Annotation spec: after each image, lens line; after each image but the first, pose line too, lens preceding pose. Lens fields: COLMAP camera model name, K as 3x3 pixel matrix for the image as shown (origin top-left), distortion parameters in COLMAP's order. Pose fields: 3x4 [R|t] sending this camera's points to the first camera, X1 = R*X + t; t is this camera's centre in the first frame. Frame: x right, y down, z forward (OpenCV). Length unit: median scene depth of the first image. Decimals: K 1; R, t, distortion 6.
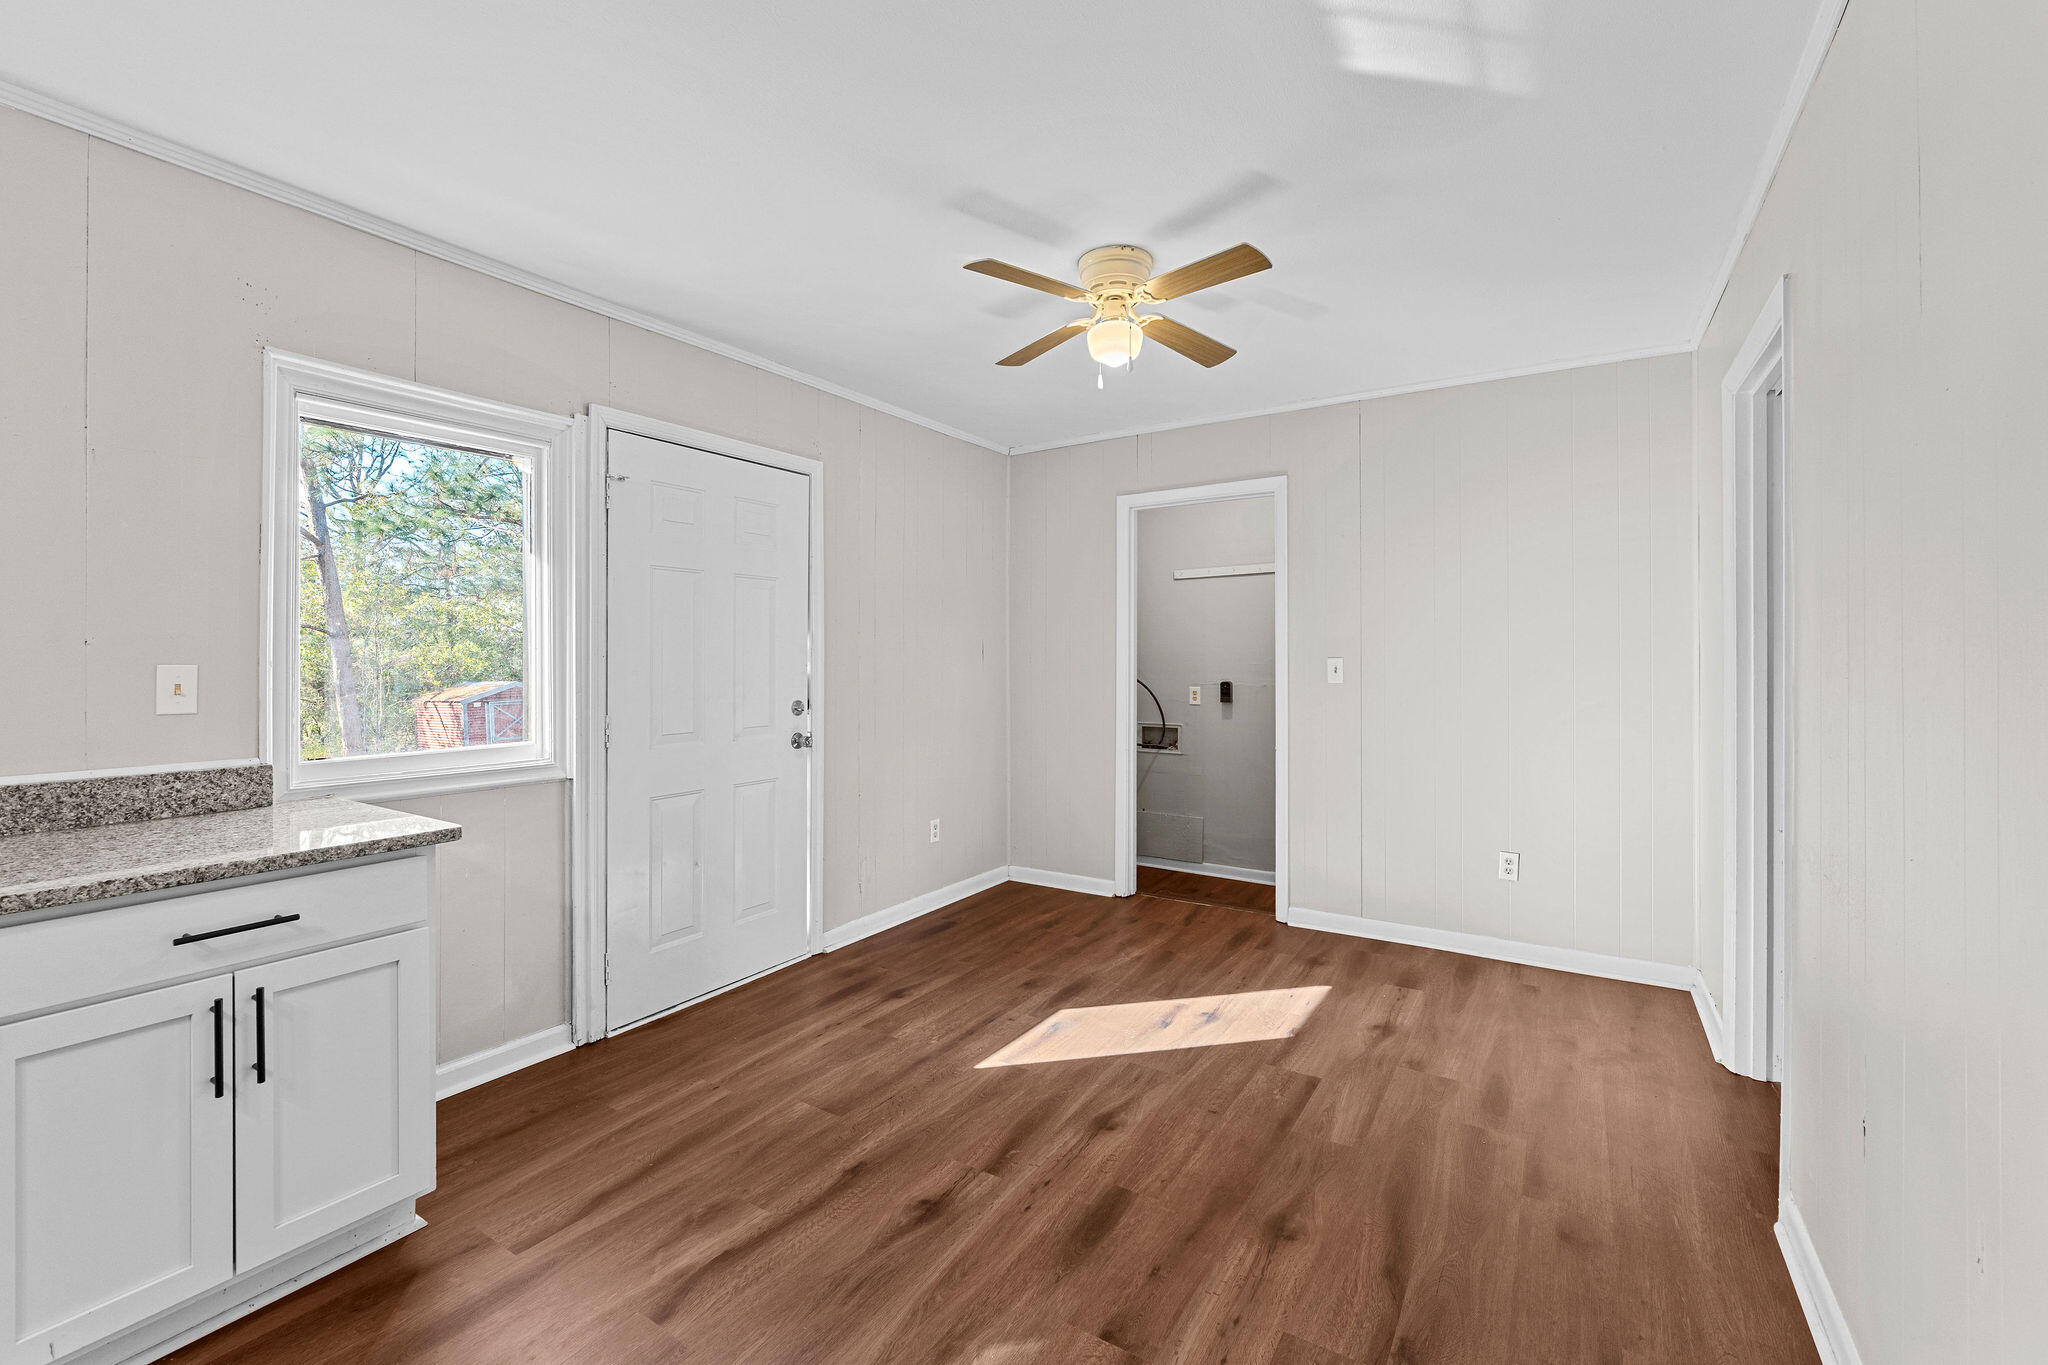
lens RADIAL K [[857.4, 0, 1026.0], [0, 857.4, 659.1], [0, 0, 1]] dist [-0.007717, -0.000080]
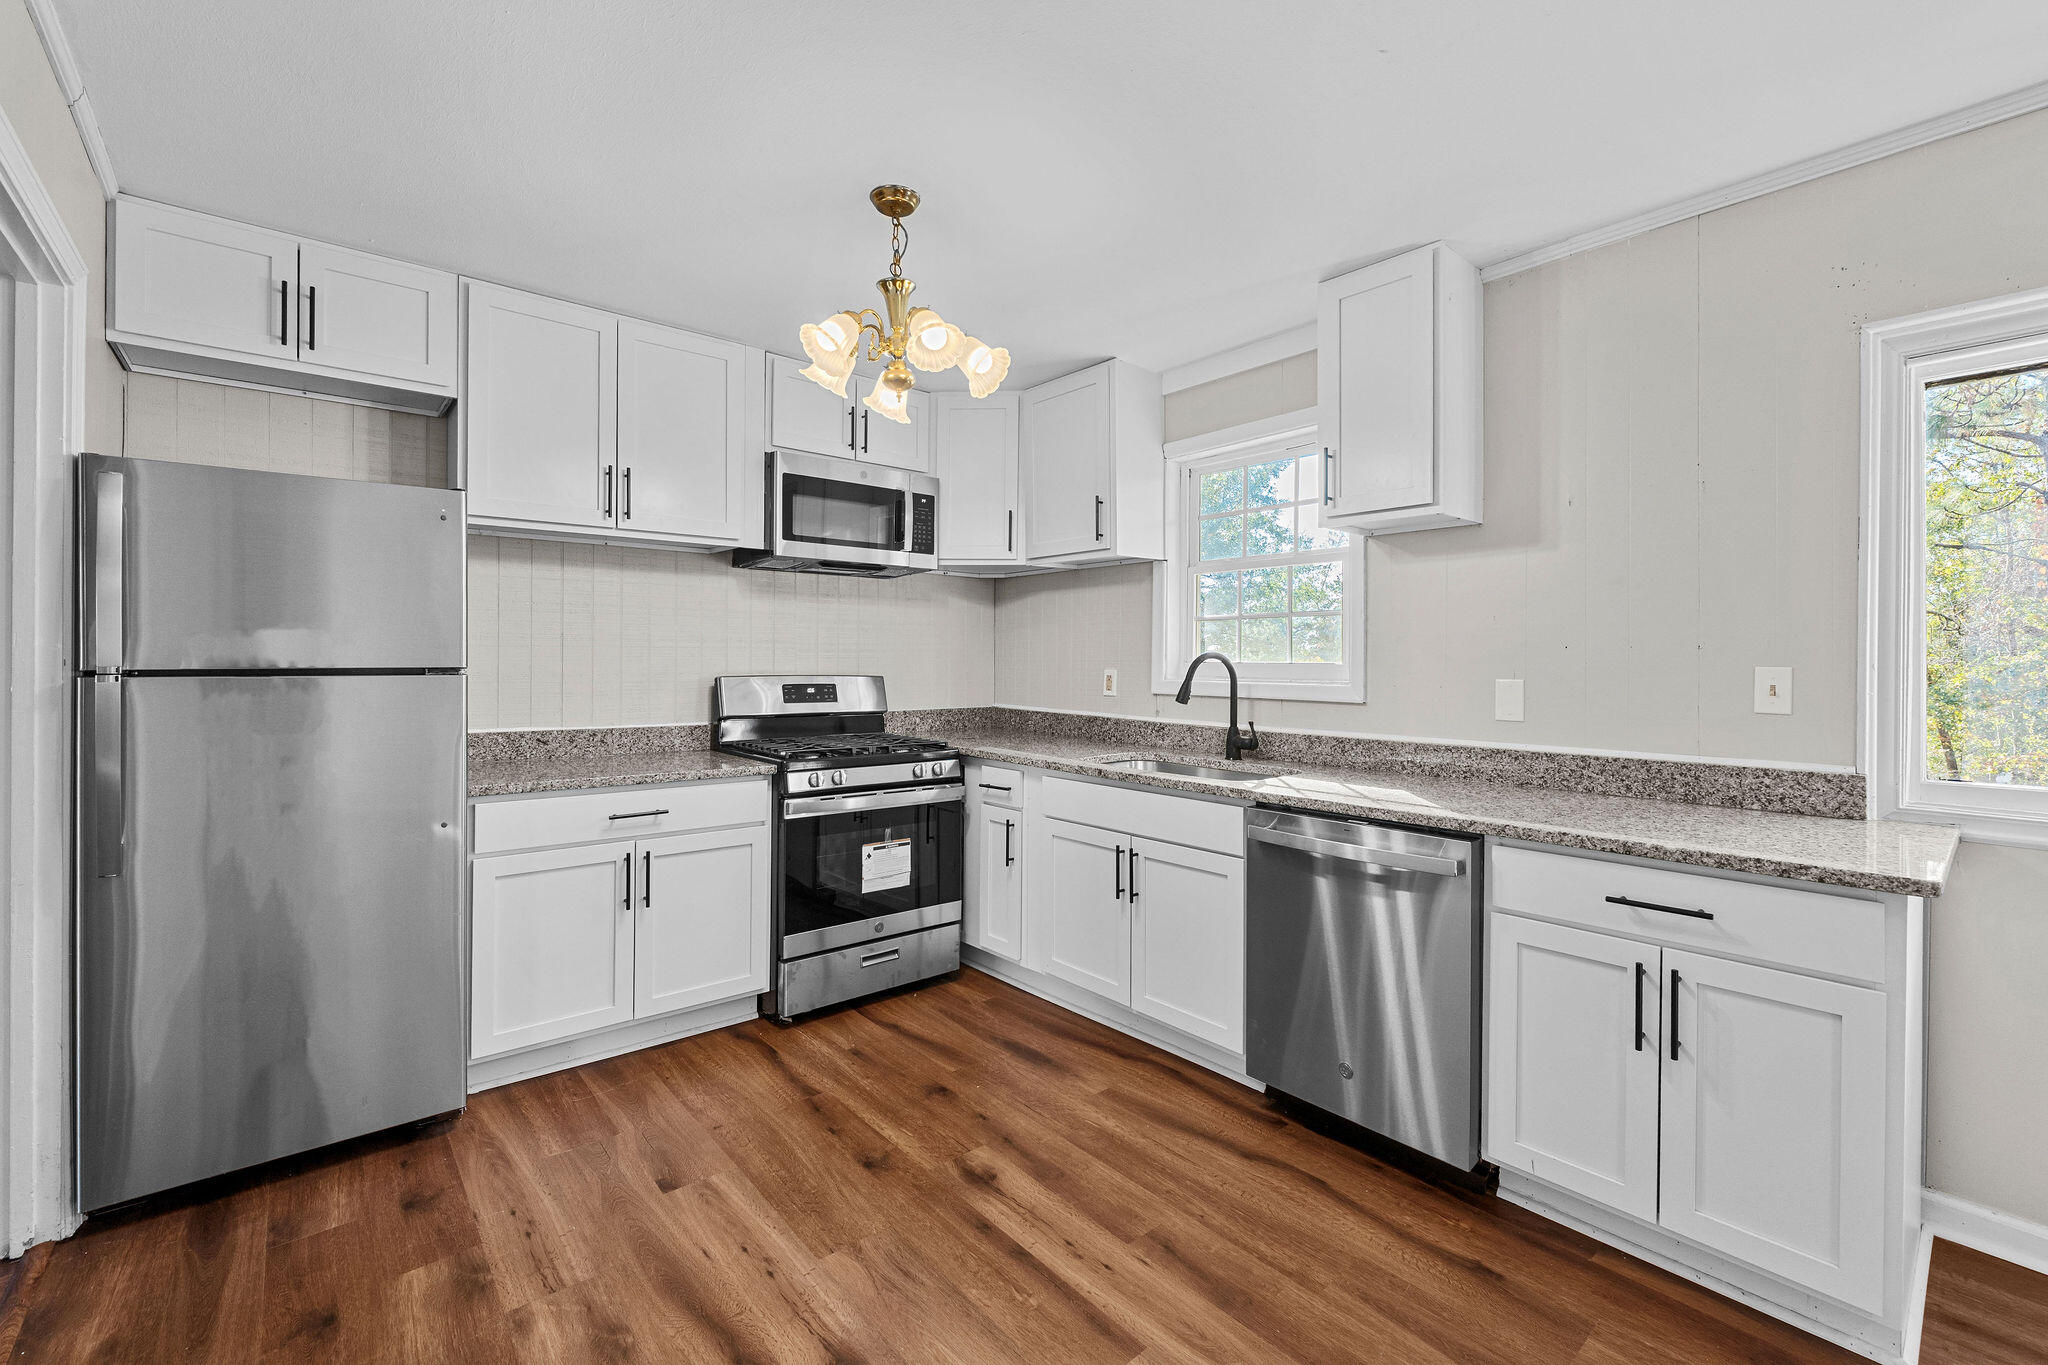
lens RADIAL K [[850.6, 0, 1012.3], [0, 850.6, 661.8], [0, 0, 1]] dist [-0.005813, 0.000018]
pose [[-0.300880, -0.000625, -0.953662, 0.227609], [-0.003535, 0.999994, 0.000460, 0.002673], [0.953655, 0.003510, -0.300881, 0.337073]]
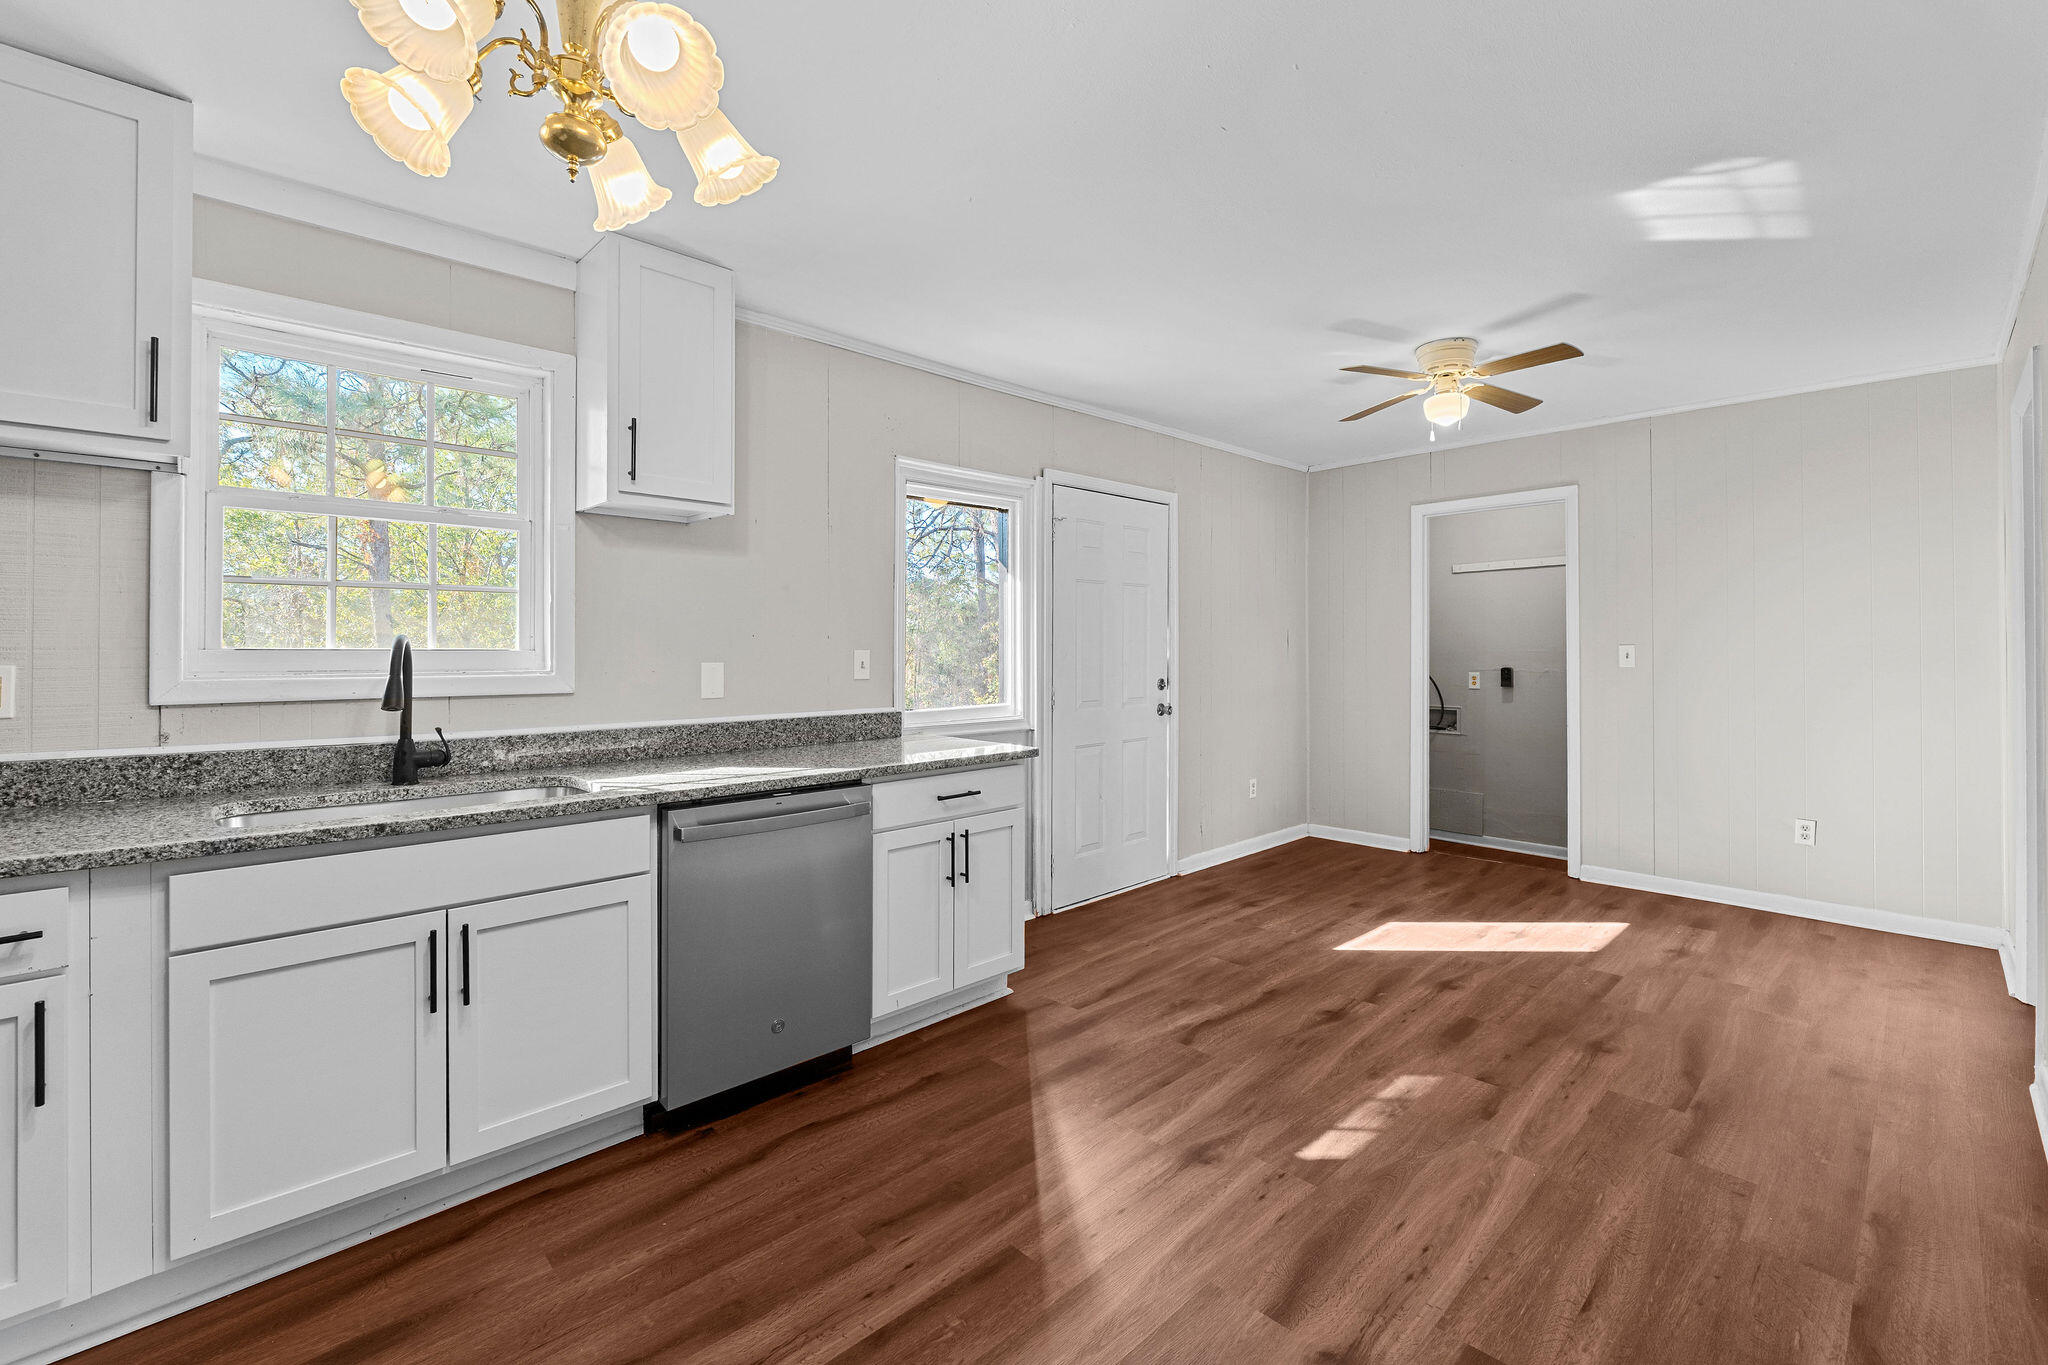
lens RADIAL K [[866.7, 0, 1030.7], [0, 866.7, 646.3], [0, 0, 1]] dist [-0.009466, 0.000217]
pose [[0.971277, -0.001932, -0.237945, -0.213357], [0.001409, 0.999996, -0.002365, 0.002957], [0.237949, 0.001962, 0.971276, -0.473633]]
